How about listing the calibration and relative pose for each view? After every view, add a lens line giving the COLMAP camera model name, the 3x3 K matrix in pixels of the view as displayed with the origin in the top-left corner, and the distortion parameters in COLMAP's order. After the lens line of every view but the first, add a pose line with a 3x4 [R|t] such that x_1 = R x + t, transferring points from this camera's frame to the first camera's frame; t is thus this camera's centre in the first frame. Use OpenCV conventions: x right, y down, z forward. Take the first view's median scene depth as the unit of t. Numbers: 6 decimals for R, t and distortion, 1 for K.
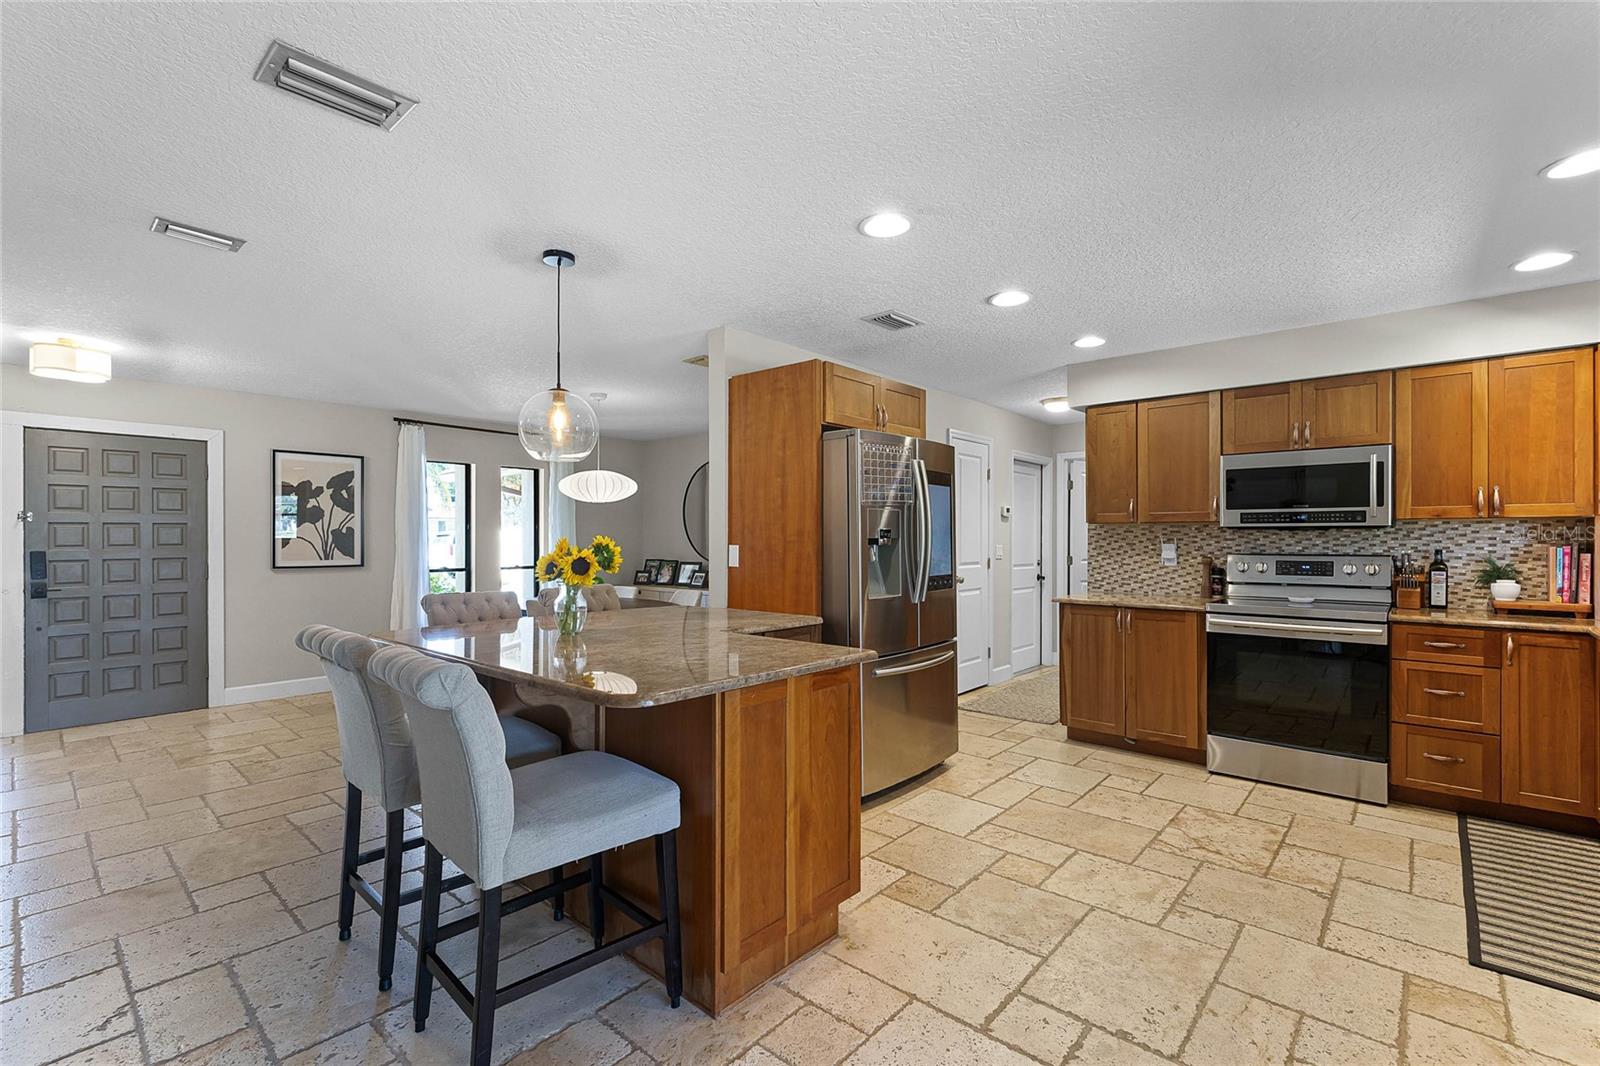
lens RADIAL K [[705.2, 0, 805.5], [0, 705.2, 537.1], [0, 0, 1]] dist [-0.003450, 0.000041]
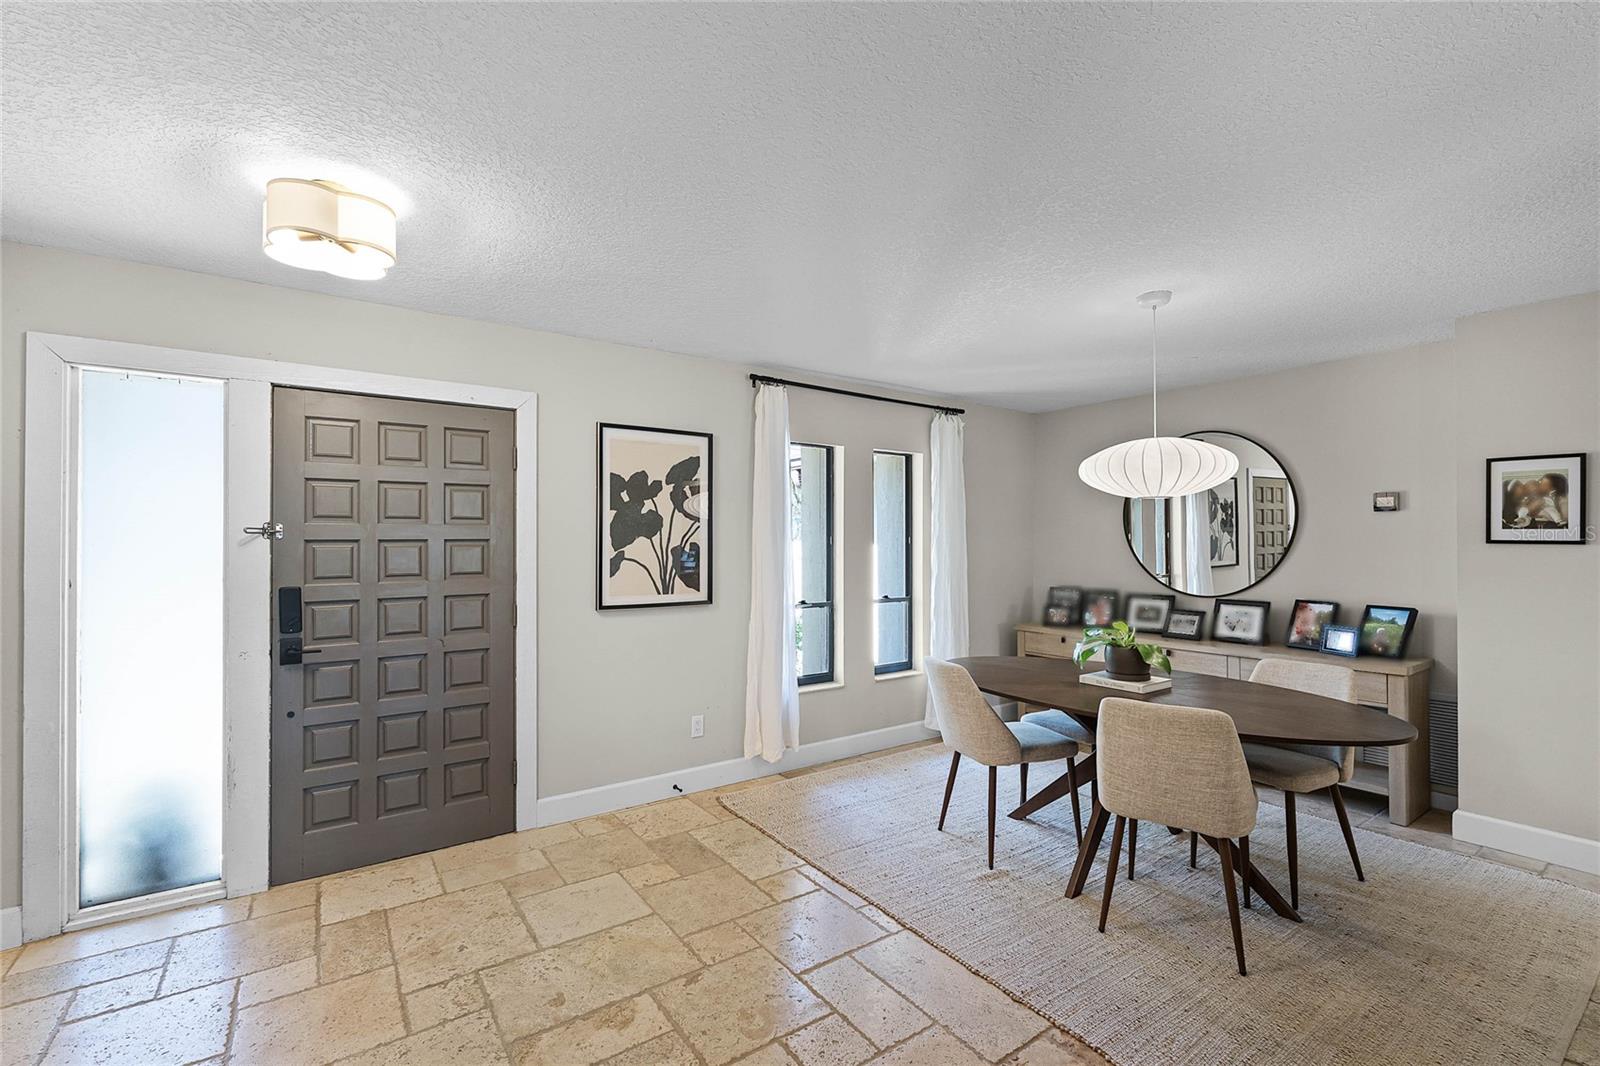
lens RADIAL K [[704.2, 0, 802.4], [0, 704.2, 536.1], [0, 0, 1]] dist [0.000937, 0.000085]
pose [[0.972418, -0.002050, -0.233234, -0.584840], [-0.000006, 0.999961, -0.008813, -0.021599], [0.233243, 0.008571, 0.972381, 0.574806]]
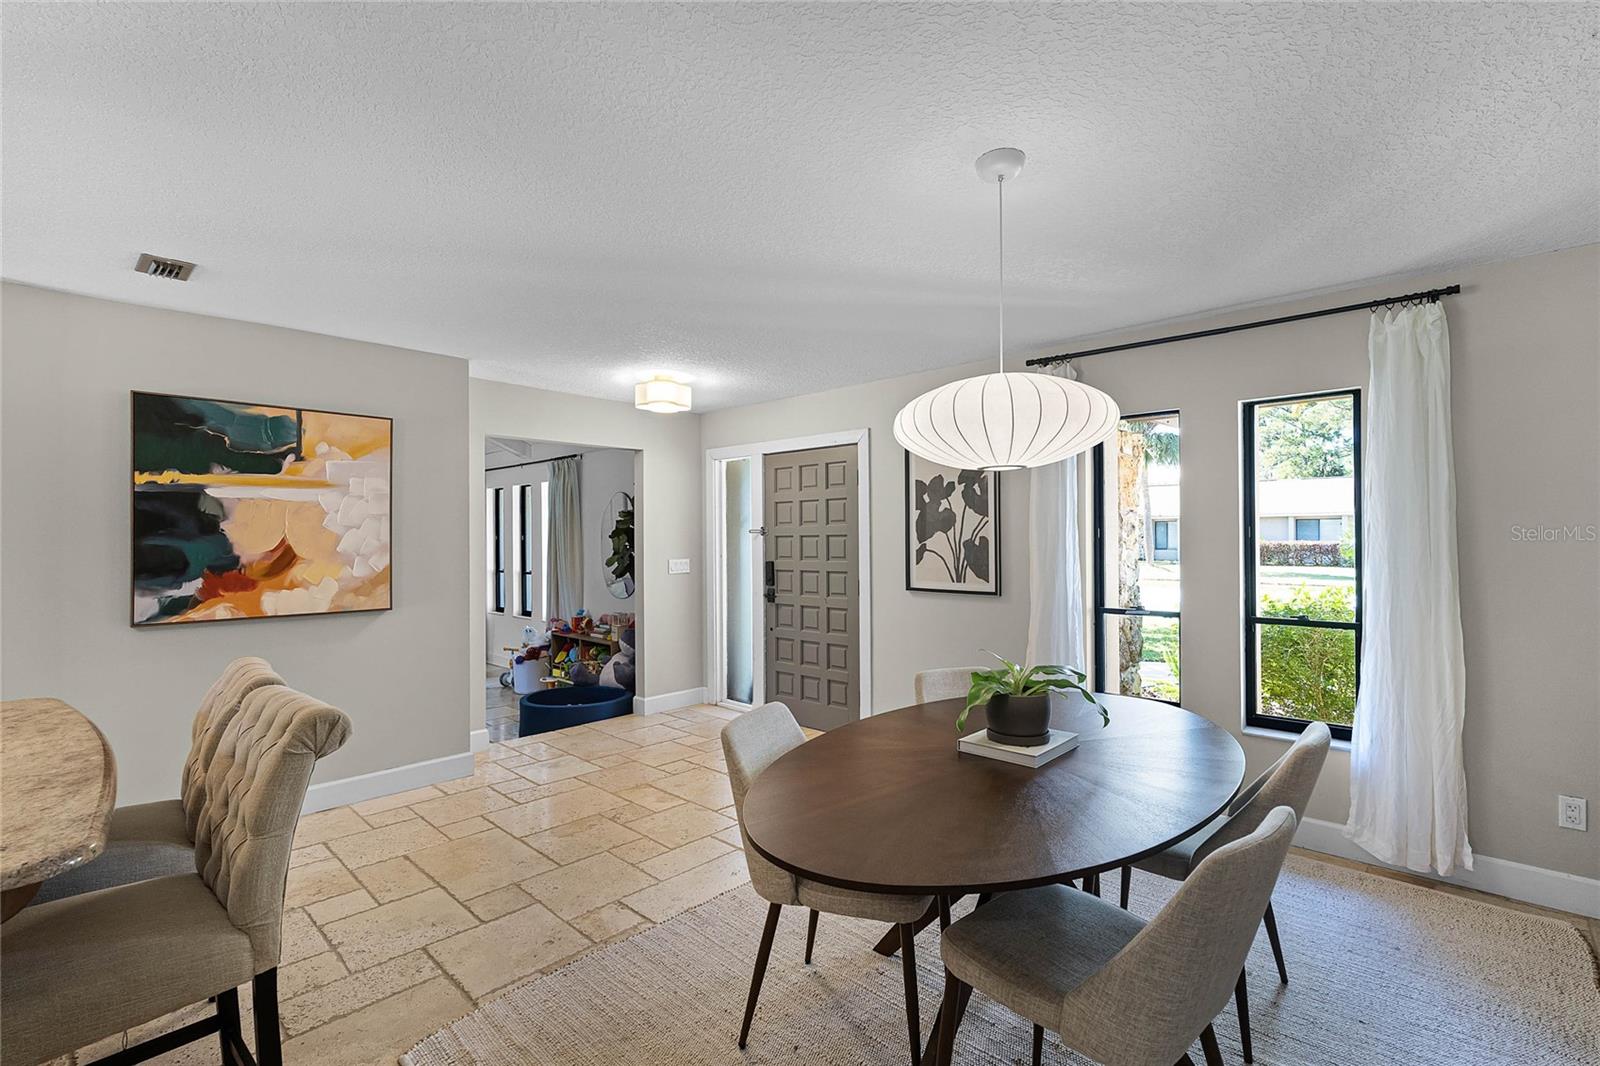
lens RADIAL K [[721.1, 0, 807.8], [0, 721.1, 535.1], [0, 0, 1]] dist [-0.001711, -0.000270]
pose [[-0.032291, -0.001681, -0.999477, 0.093679], [0.006110, 0.999980, -0.001880, -0.022583], [0.999460, -0.006167, -0.032280, 1.248381]]
